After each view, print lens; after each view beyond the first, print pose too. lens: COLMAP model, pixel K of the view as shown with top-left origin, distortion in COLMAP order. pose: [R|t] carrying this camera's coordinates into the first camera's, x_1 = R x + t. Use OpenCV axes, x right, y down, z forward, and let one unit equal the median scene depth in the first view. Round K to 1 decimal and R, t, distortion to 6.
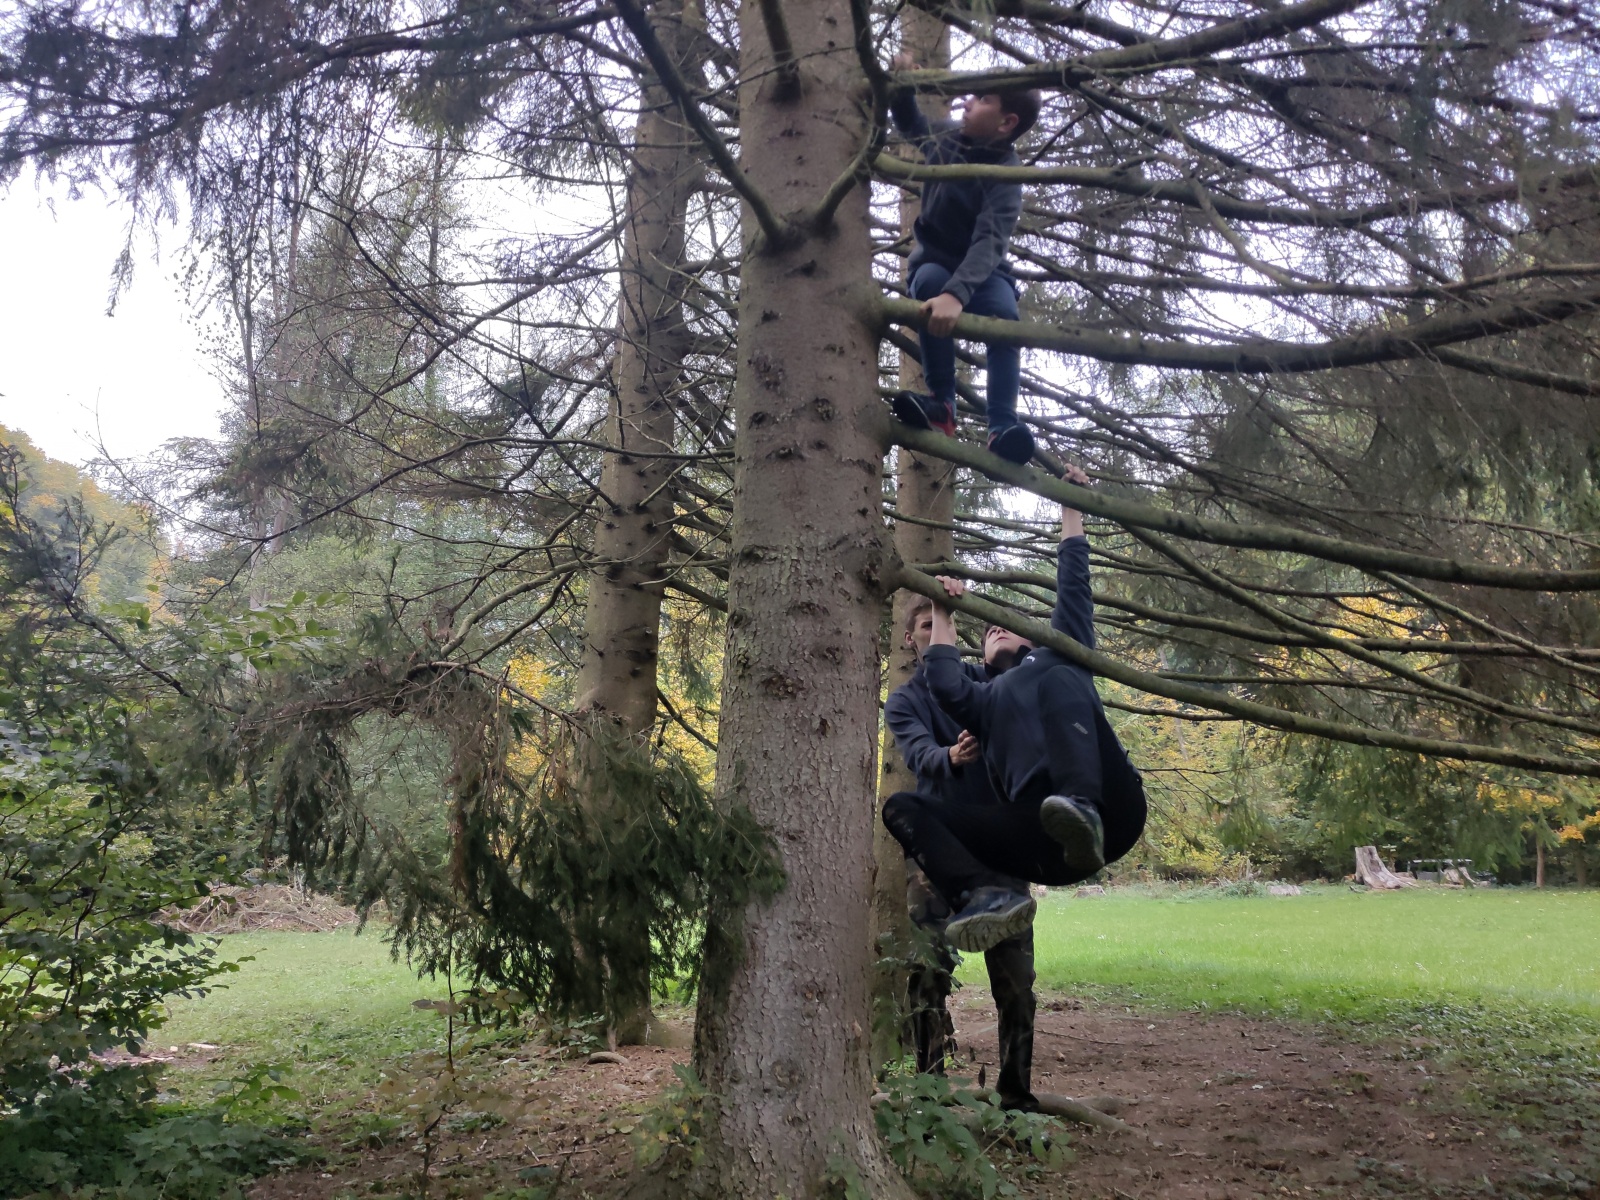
lens RADIAL K [[1157.5, 0, 799.7], [0, 1157.5, 597.5], [0, 0, 1]] dist [0.056396, -0.035787]
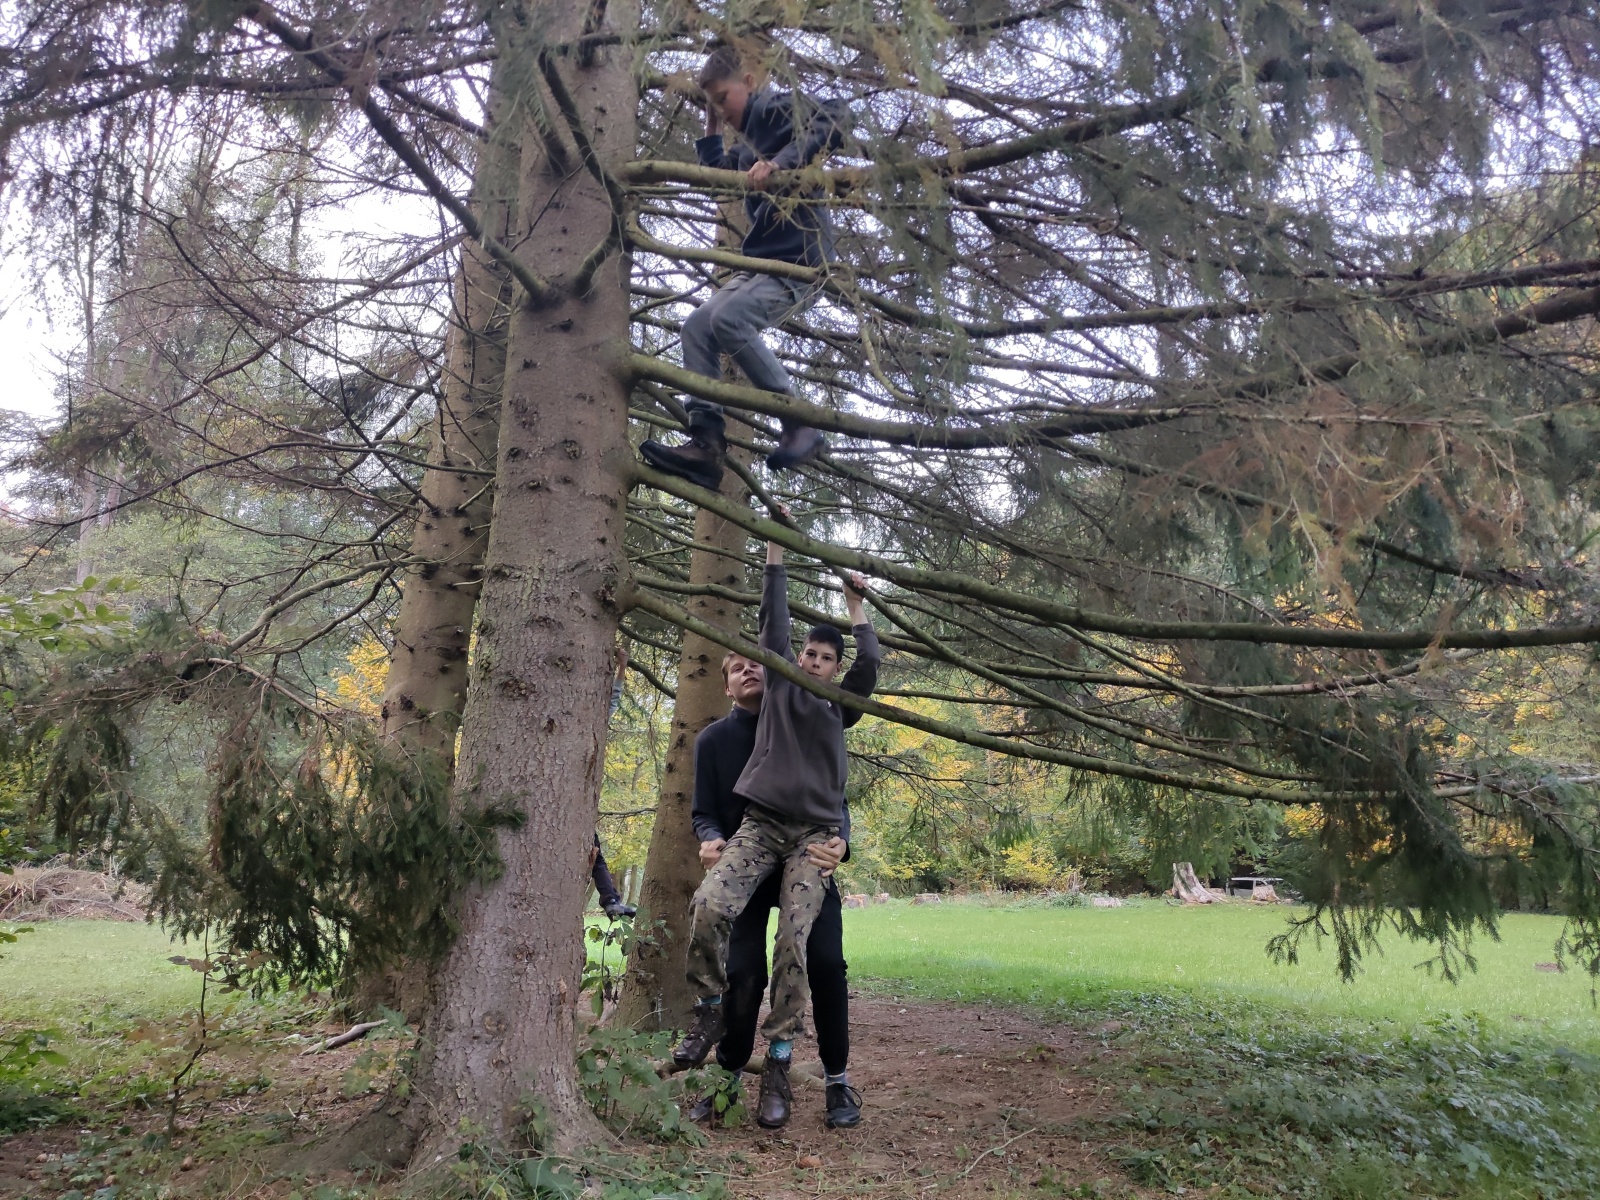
lens RADIAL K [[1166.1, 0, 797.6], [0, 1166.1, 599.8], [0, 0, 1]] dist [0.057401, -0.036176]
pose [[0.993341, 0.052472, 0.102572, 0.060577], [-0.052333, 0.998621, -0.004050, -0.009414], [-0.102643, -0.001345, 0.994717, -0.080128]]
